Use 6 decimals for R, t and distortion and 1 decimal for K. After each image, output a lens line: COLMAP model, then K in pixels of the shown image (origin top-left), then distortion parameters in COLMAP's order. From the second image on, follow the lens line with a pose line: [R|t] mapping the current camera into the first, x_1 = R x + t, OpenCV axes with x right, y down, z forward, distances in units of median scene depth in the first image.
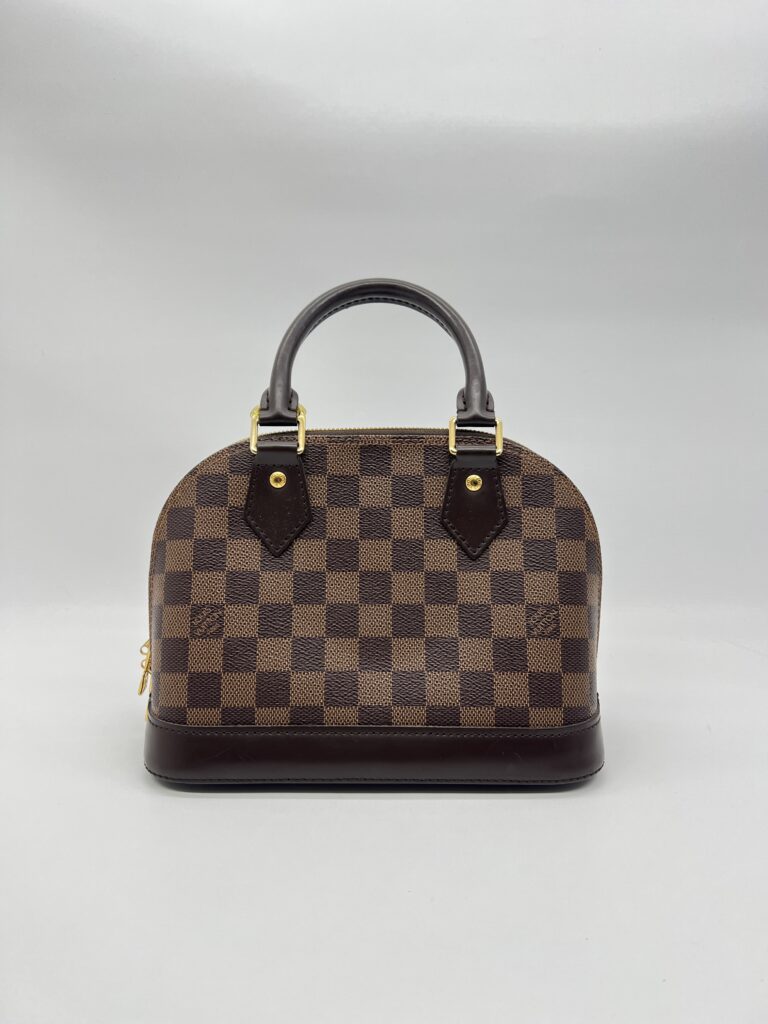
lens RADIAL K [[774.0, 0, 384.7], [0, 774.0, 537.9], [0, 0, 1]] dist [0.165782, 0.005252]
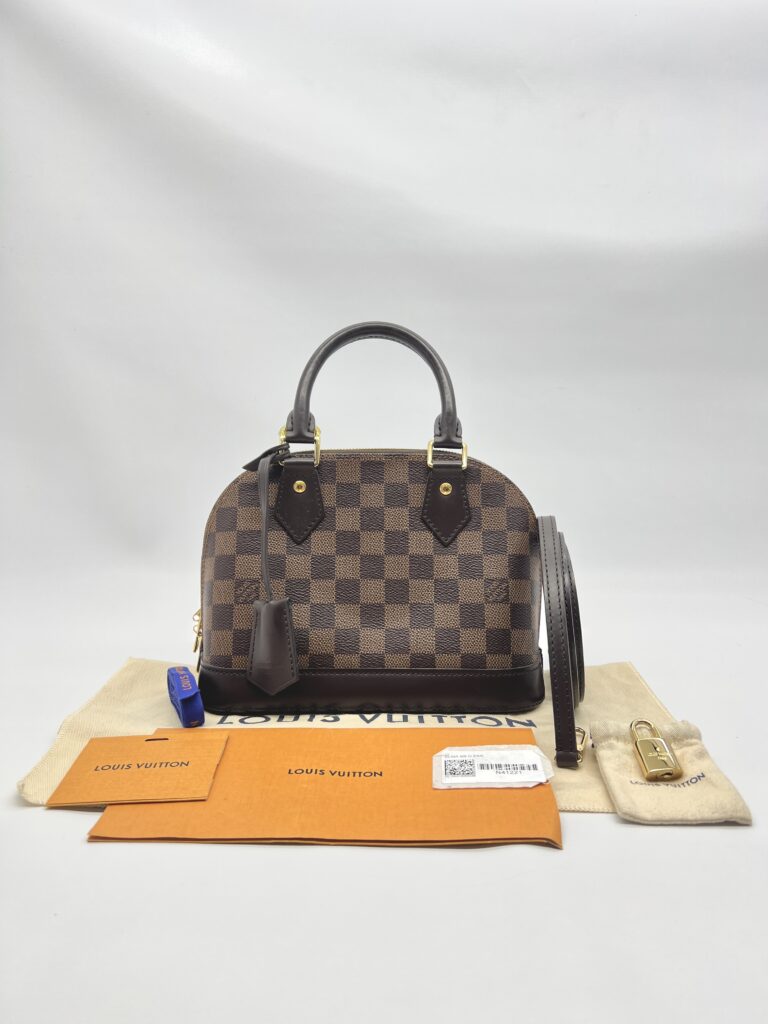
lens RADIAL K [[774.0, 0, 385.0], [0, 774.0, 515.2], [0, 0, 1]] dist [0.165782, 0.005252]
pose [[0.999985, -0.000404, 0.005546, 0.002387], [0.000698, 0.998585, -0.053183, 0.046126], [-0.005517, 0.053186, 0.998569, -0.338588]]
